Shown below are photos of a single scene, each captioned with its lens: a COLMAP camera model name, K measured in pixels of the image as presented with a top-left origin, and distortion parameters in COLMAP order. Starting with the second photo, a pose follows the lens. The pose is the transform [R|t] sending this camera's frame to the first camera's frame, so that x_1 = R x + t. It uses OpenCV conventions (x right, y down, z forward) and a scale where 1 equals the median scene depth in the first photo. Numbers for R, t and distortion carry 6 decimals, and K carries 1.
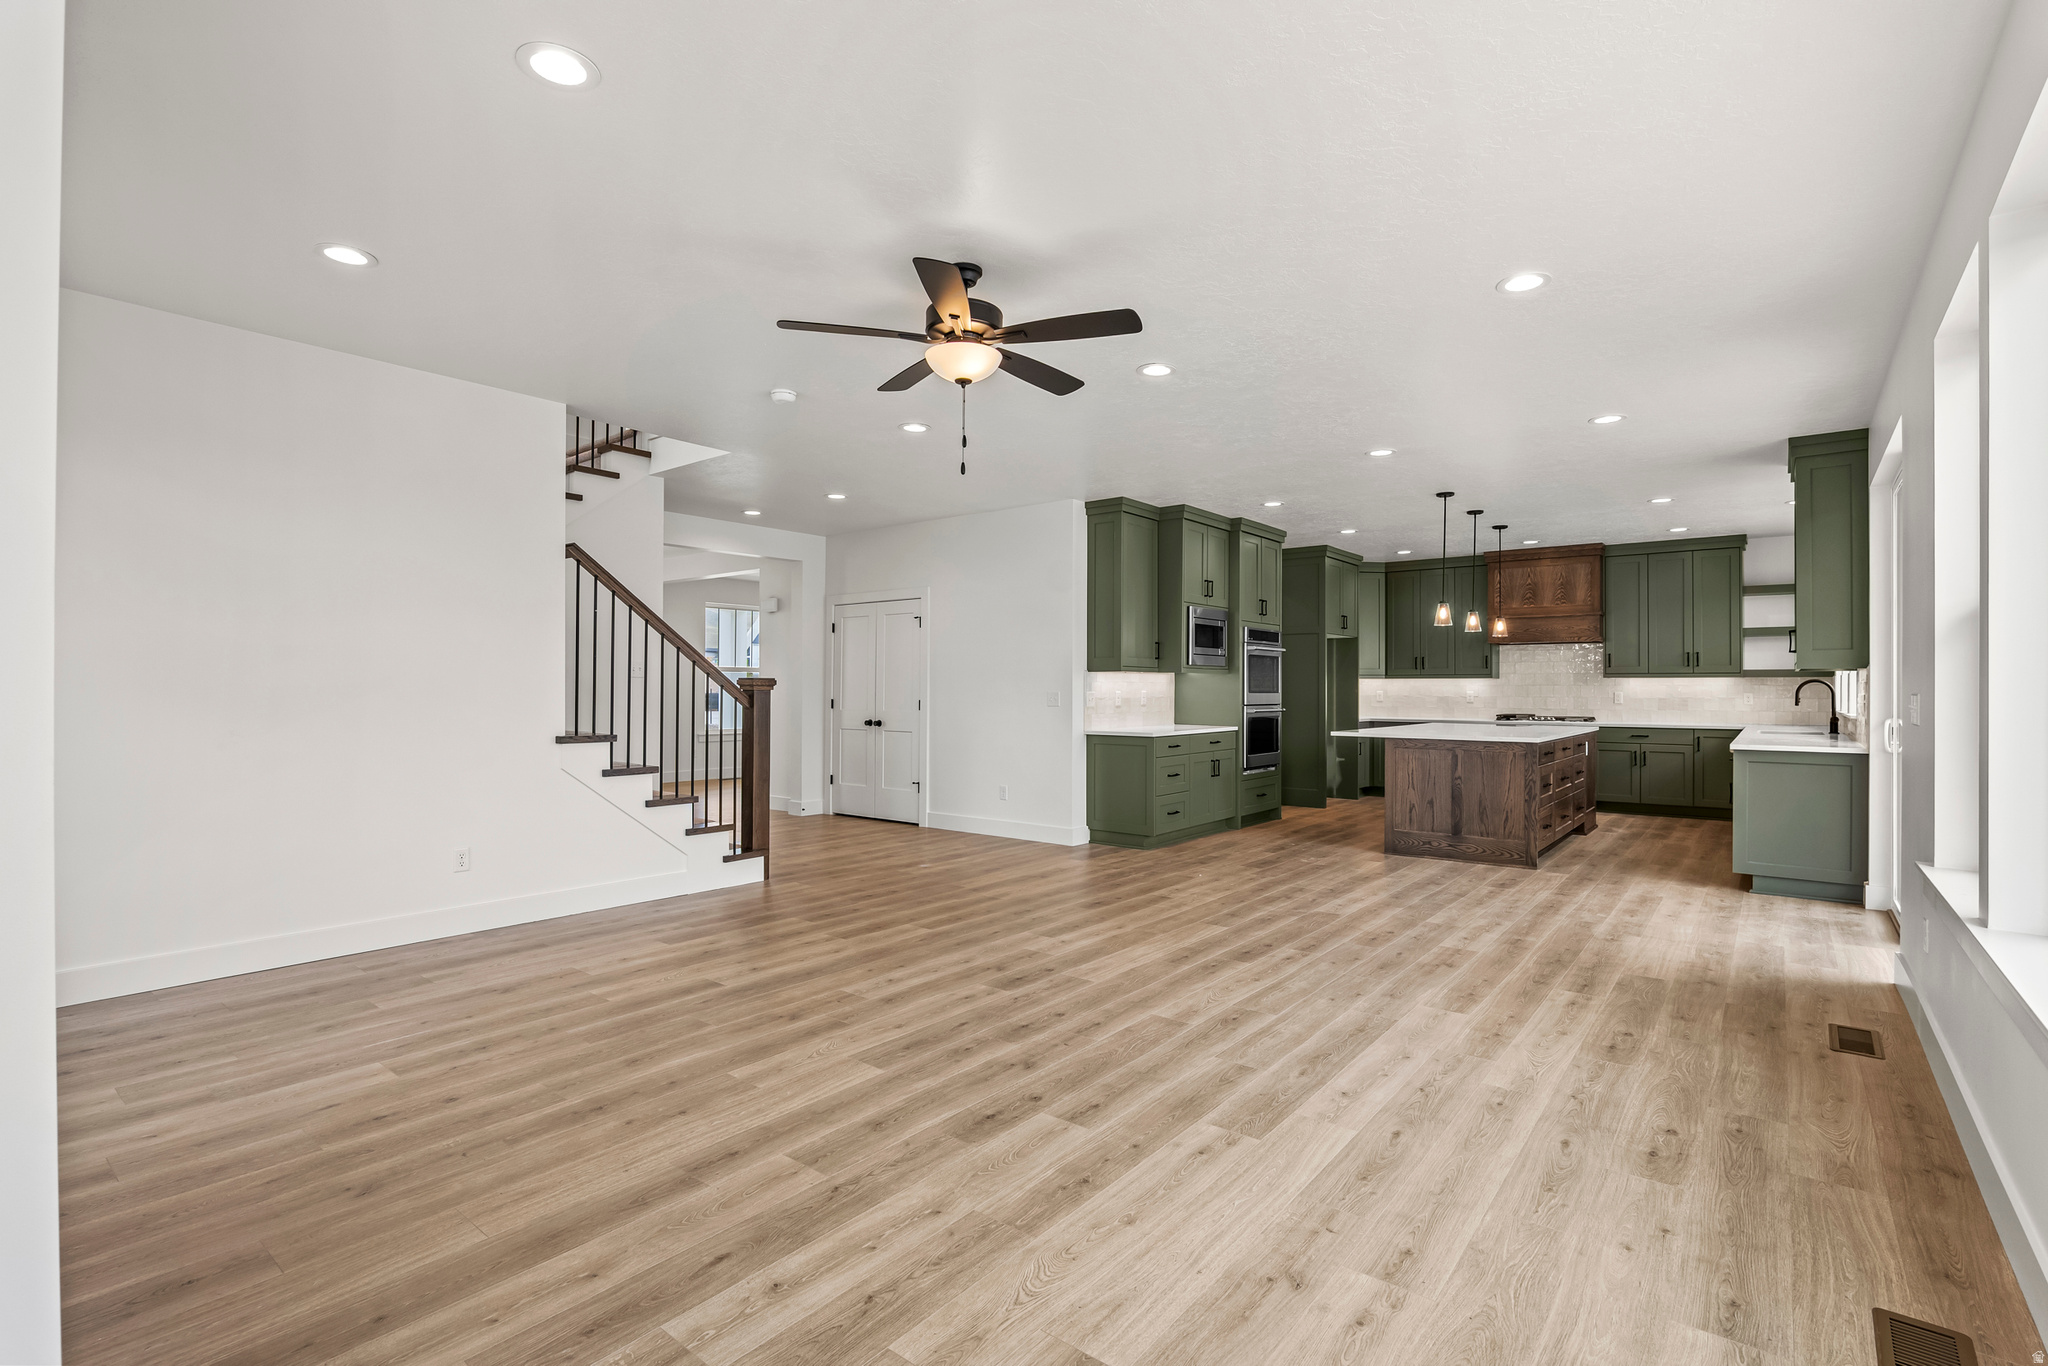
lens RADIAL K [[951.4, 0, 1019.4], [0, 951.4, 692.2], [0, 0, 1]] dist [-0.023743, 0.004684]
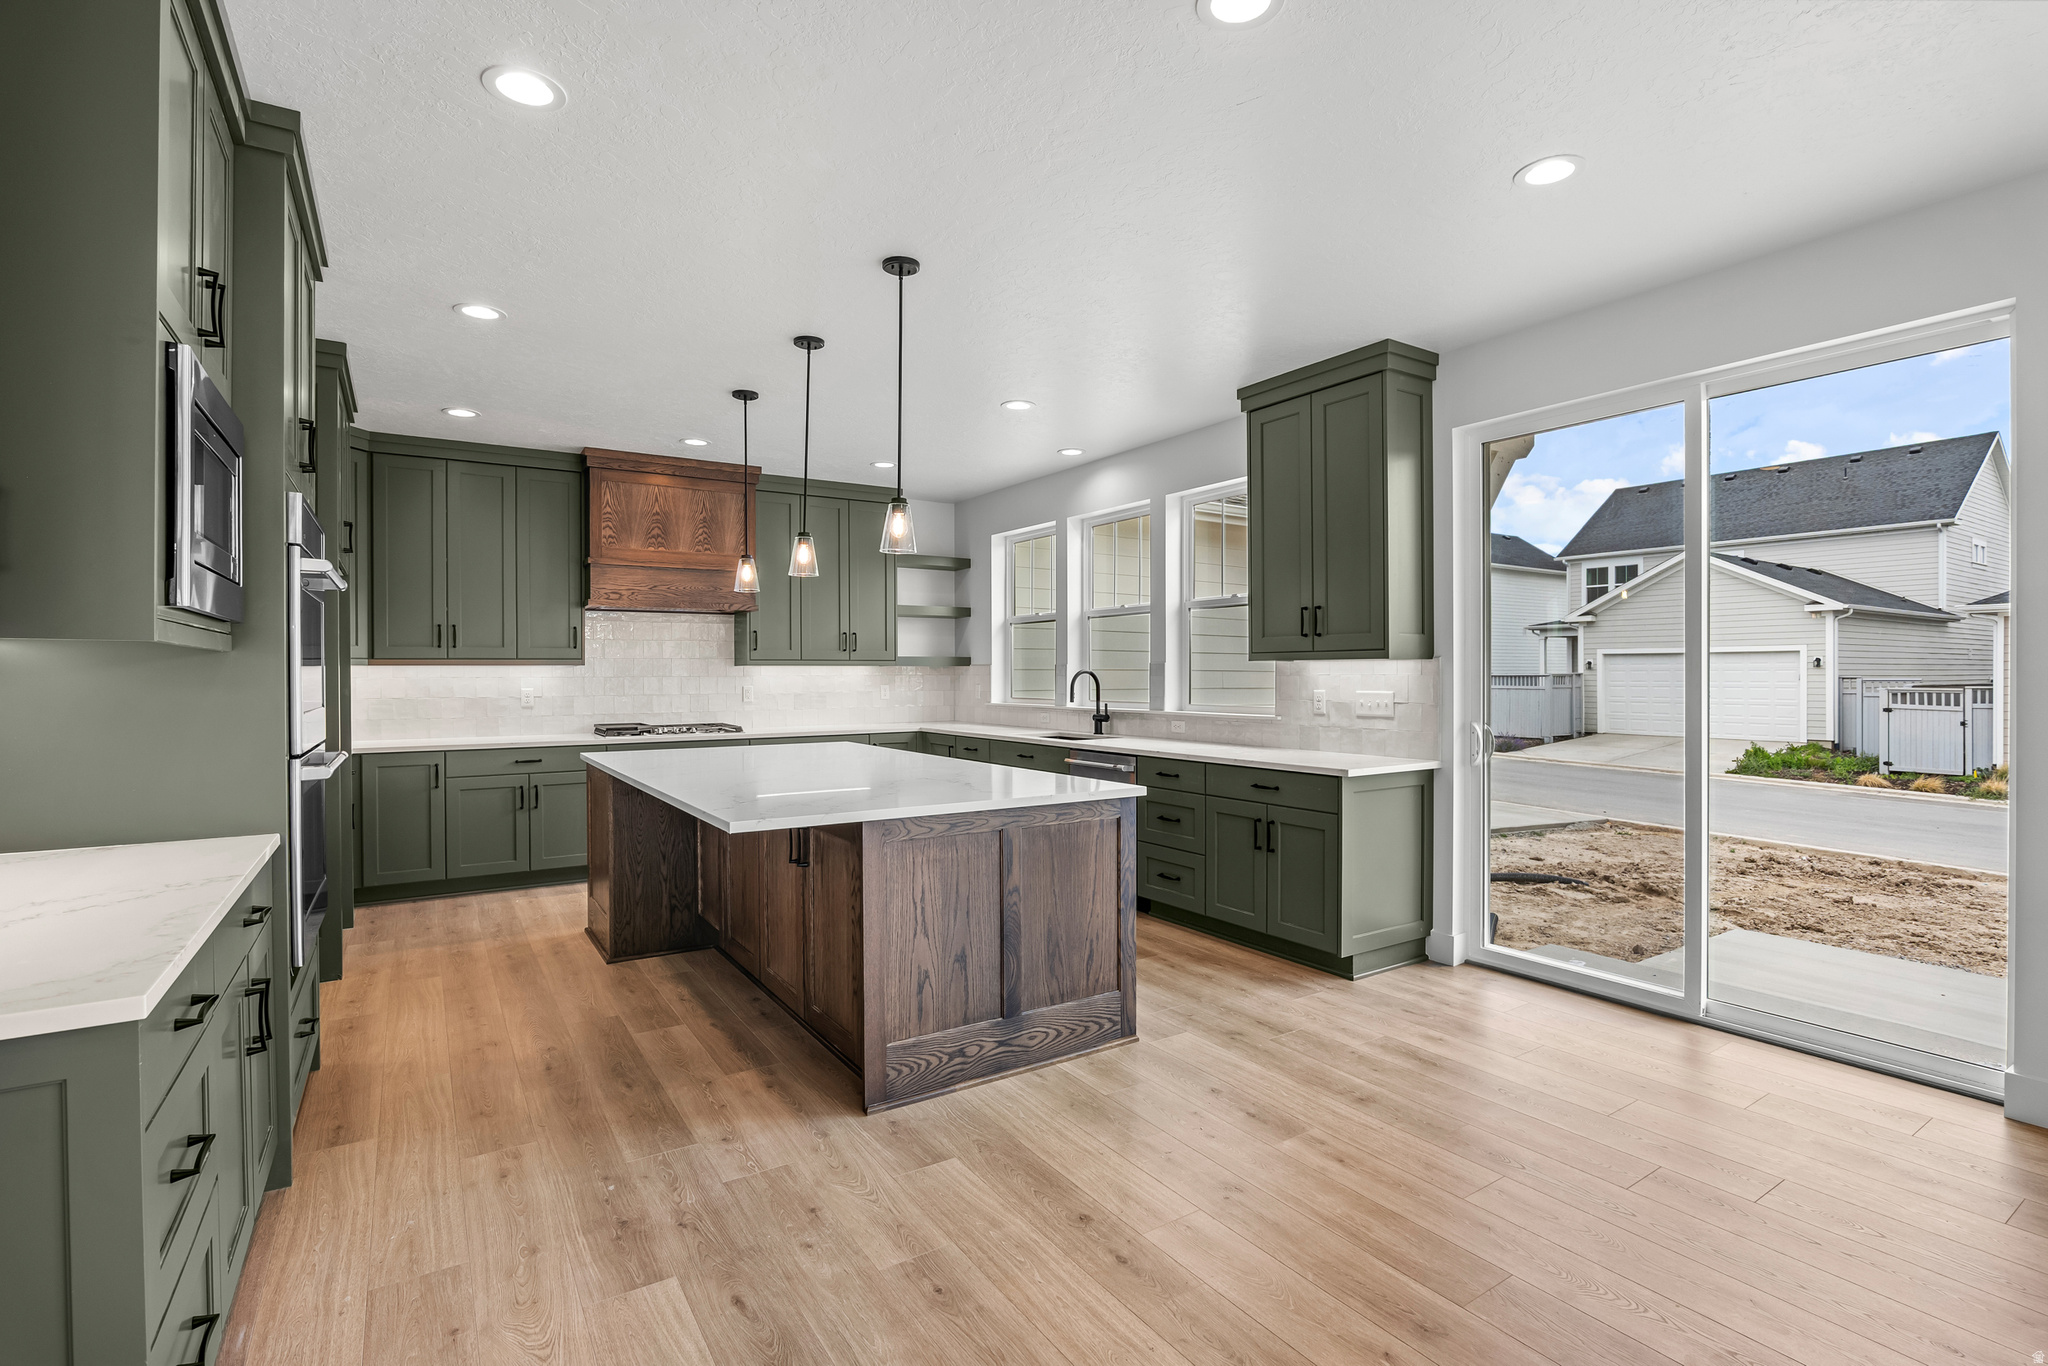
lens RADIAL K [[951.4, 0, 1028.3], [0, 951.4, 680.8], [0, 0, 1]] dist [-0.023743, 0.004684]
pose [[0.307288, -0.011661, 0.951545, 0.035397], [0.006266, 0.999928, 0.010230, -0.014418], [-0.951596, 0.002819, 0.307339, 0.861424]]
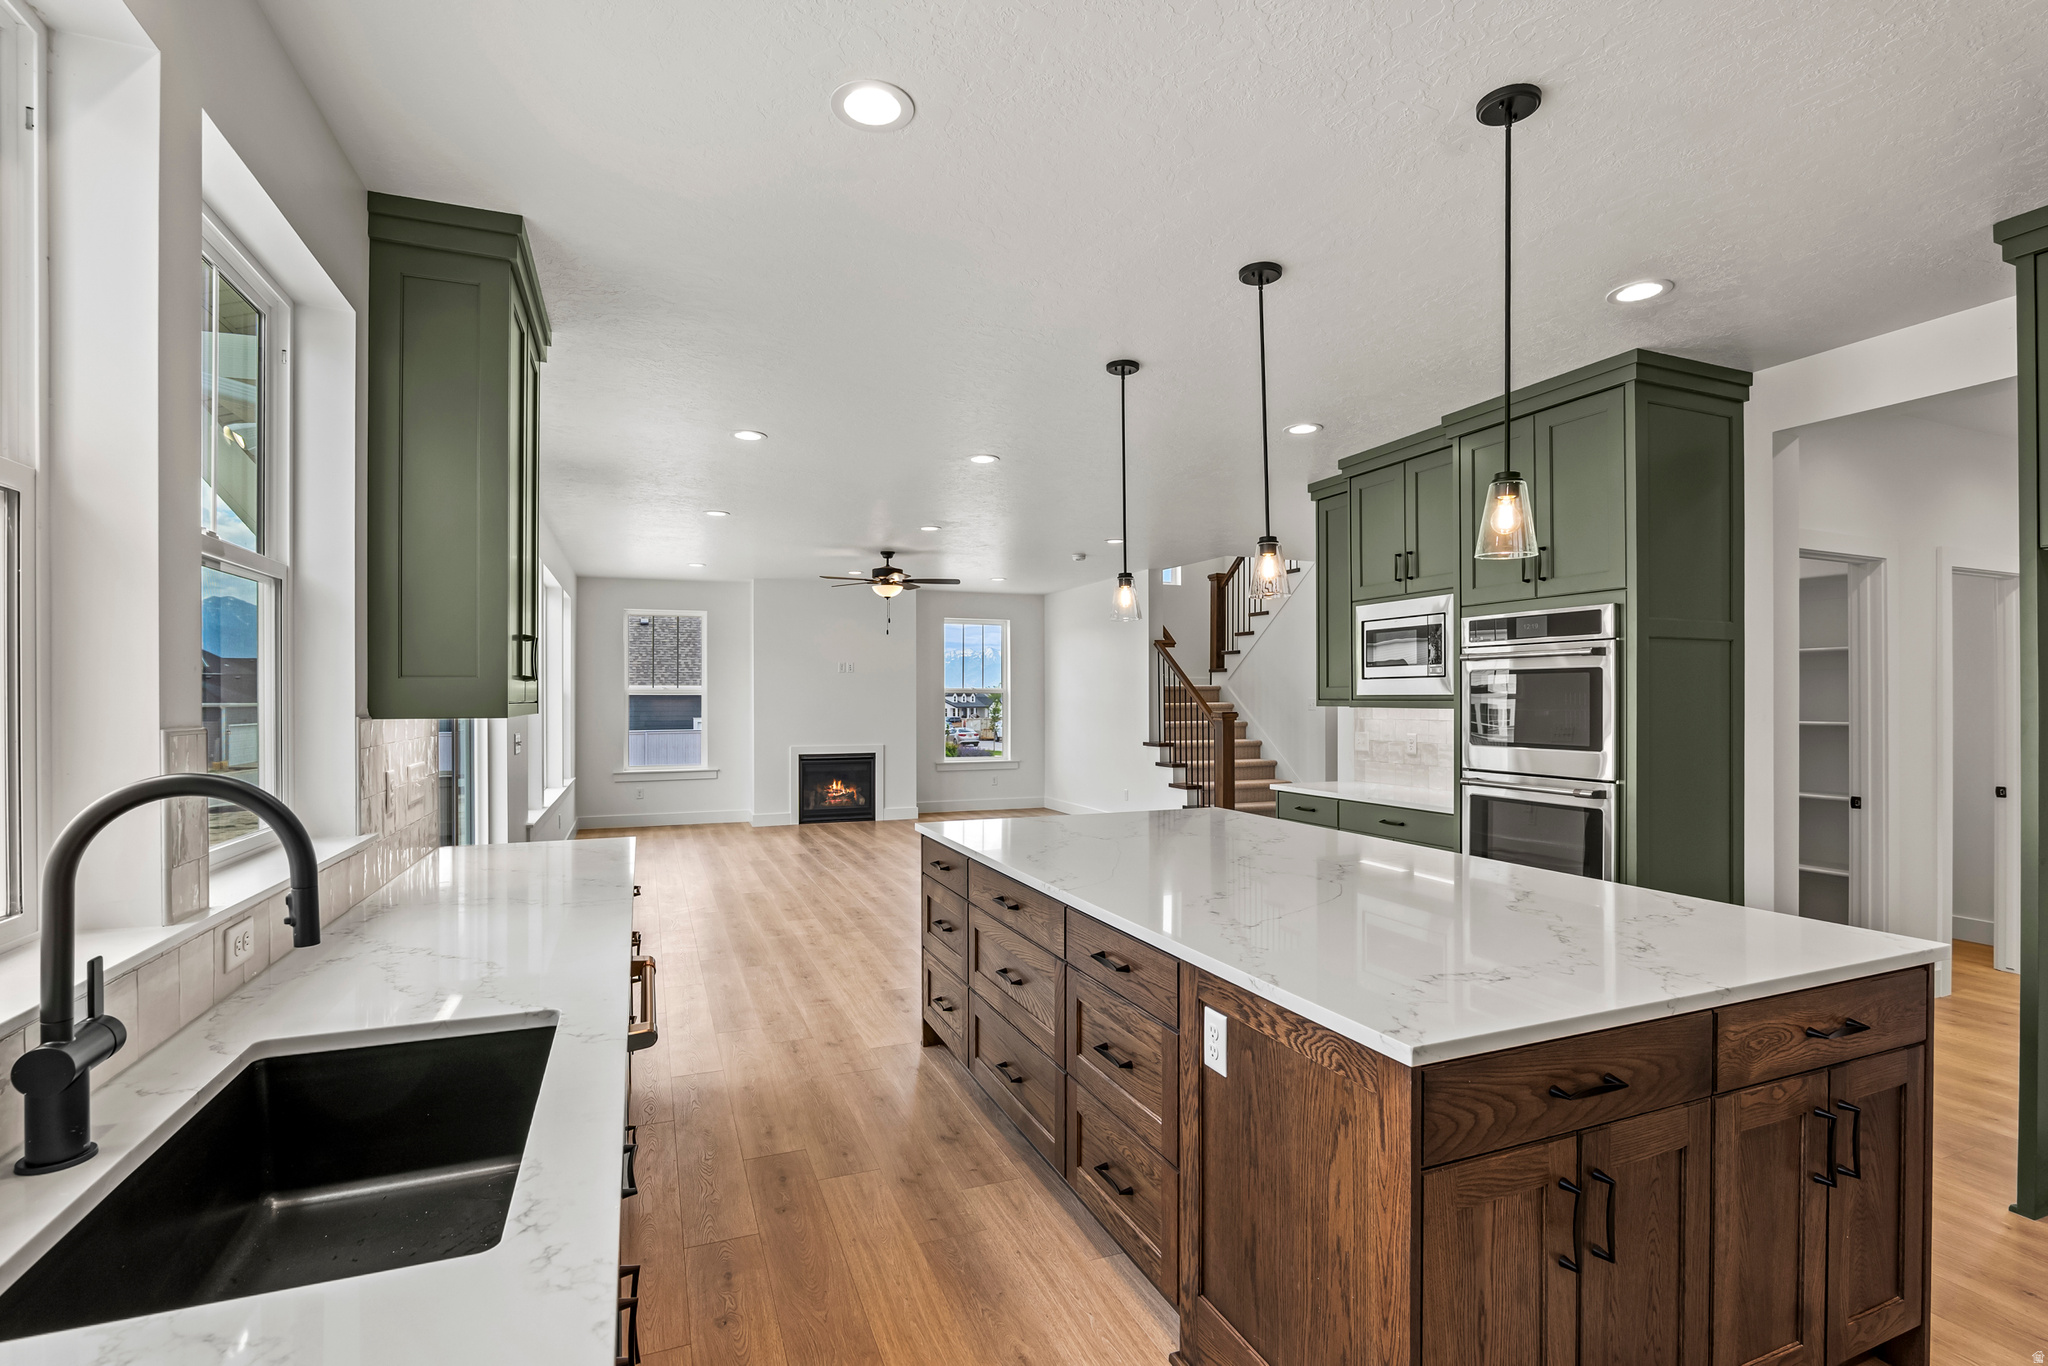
lens RADIAL K [[951.4, 0, 1025.7], [0, 951.4, 691.0], [0, 0, 1]] dist [-0.023743, 0.004684]
pose [[-0.486301, -0.009438, -0.873741, 1.001868], [-0.001778, 0.999950, -0.009812, -0.028990], [0.873790, -0.003218, -0.486293, 1.297772]]
